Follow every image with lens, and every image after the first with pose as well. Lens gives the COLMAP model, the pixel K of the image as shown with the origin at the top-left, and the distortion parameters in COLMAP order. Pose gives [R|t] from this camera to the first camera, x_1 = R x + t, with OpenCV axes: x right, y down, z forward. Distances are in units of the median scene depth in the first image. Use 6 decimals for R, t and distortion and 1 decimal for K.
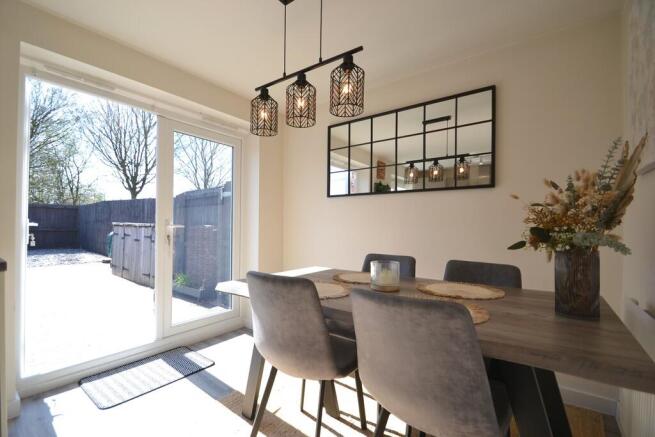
lens RADIAL K [[291.2, 0, 314.6], [0, 291.2, 224.4], [0, 0, 1]] dist [0.016377, -0.017203]
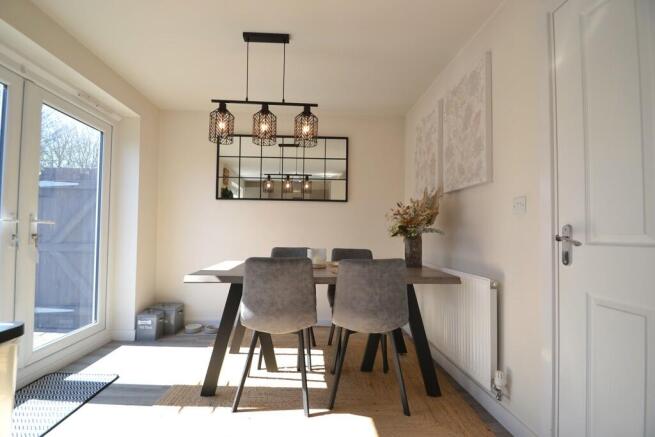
lens RADIAL K [[291.2, 0, 314.6], [0, 291.2, 224.4], [0, 0, 1]] dist [0.016377, -0.017203]
pose [[0.770083, 0.019799, 0.637636, -0.487723], [-0.008831, 0.999753, -0.020377, 0.024466], [-0.637882, 0.010061, 0.770068, -0.086102]]
